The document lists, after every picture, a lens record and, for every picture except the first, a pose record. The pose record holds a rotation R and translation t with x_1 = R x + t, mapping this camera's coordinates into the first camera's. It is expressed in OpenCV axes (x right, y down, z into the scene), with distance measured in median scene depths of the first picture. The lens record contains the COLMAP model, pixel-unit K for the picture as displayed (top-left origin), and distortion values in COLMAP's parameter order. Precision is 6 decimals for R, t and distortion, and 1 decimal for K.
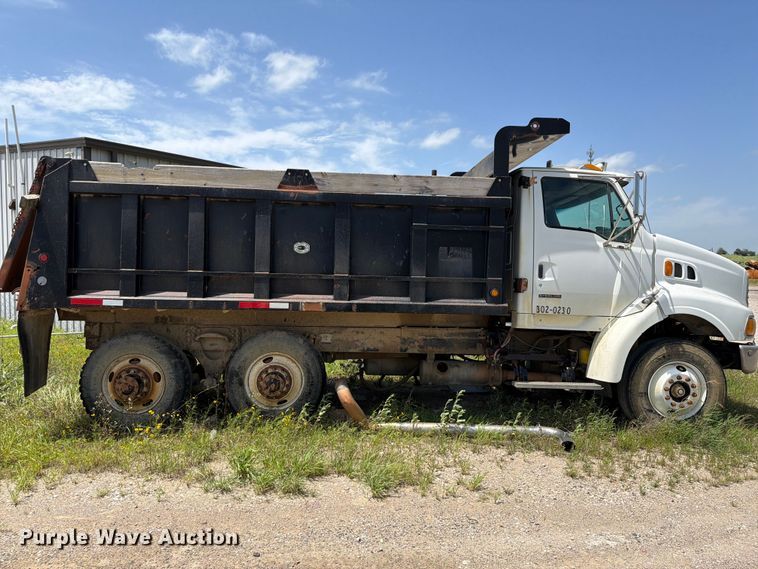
lens RADIAL K [[541.9, 0, 379.0], [0, 541.9, 284.5], [0, 0, 1]] dist [0.010180, -0.006715]
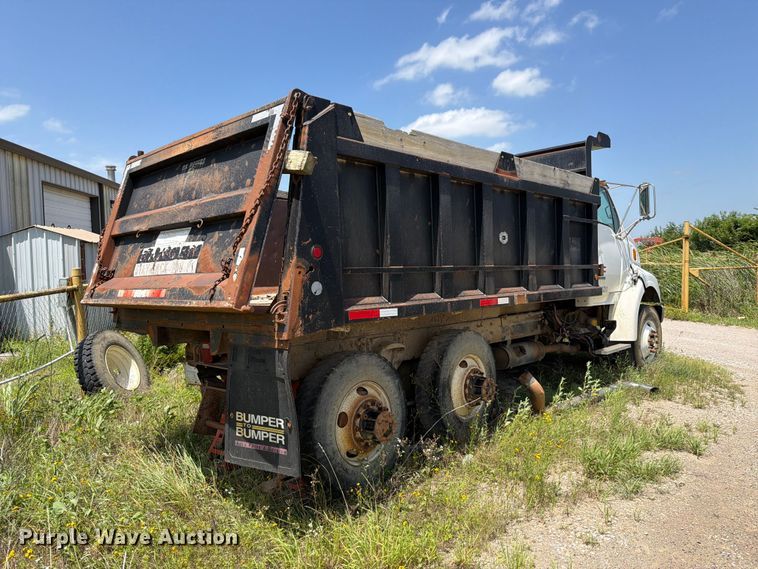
lens RADIAL K [[542.8, 0, 379.0], [0, 542.8, 284.5], [0, 0, 1]] dist [-0.001920, -0.008577]
pose [[0.736079, -0.053778, 0.674756, -0.907788], [0.047934, 0.998478, 0.027288, -0.022304], [-0.675196, 0.012258, 0.737536, 0.440602]]
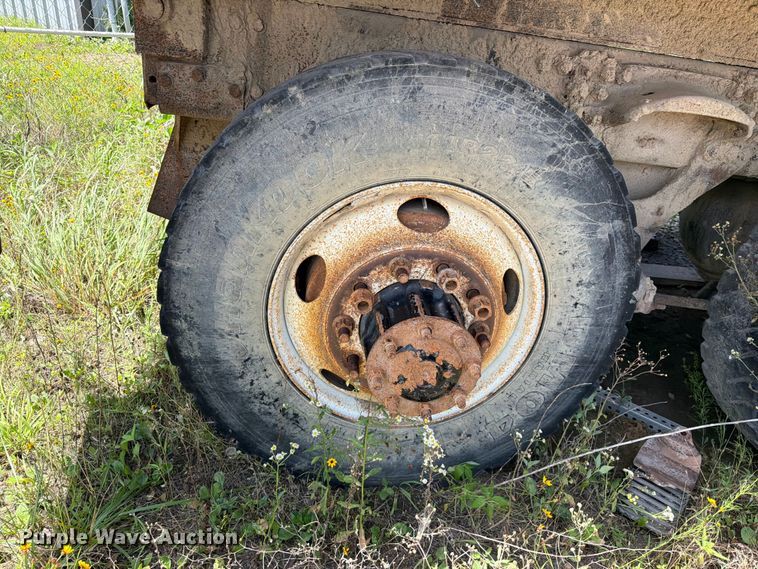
lens RADIAL K [[542.8, 0, 379.0], [0, 542.8, 284.5], [0, 0, 1]] dist [-0.001920, -0.008577]
pose [[0.993865, 0.092623, 0.060448, -0.473378], [-0.109837, 0.890728, 0.441067, 0.077315], [-0.012990, -0.445000, 0.895436, 0.804851]]
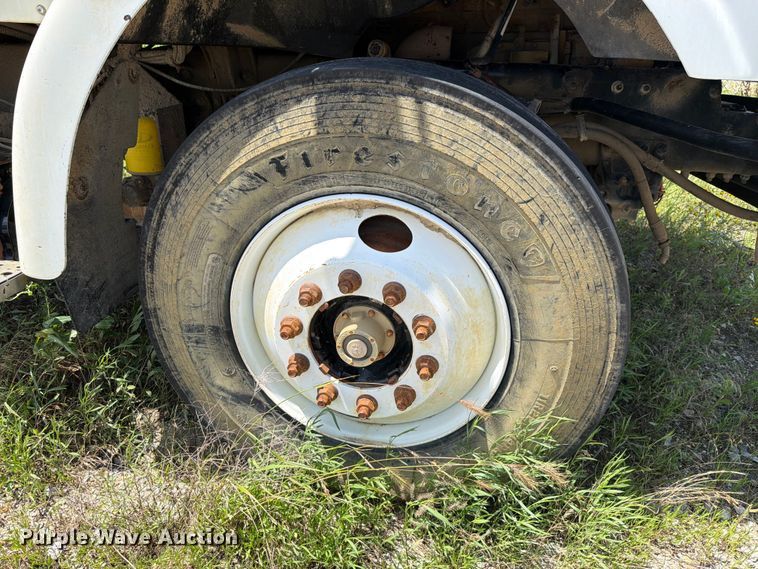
lens RADIAL K [[542.8, 0, 379.0], [0, 542.8, 284.5], [0, 0, 1]] dist [-0.001920, -0.008577]
pose [[0.974288, 0.081030, -0.210232, 0.601969], [0.011921, 0.913245, 0.407237, 0.094348], [0.224992, -0.399272, 0.888797, 0.830938]]
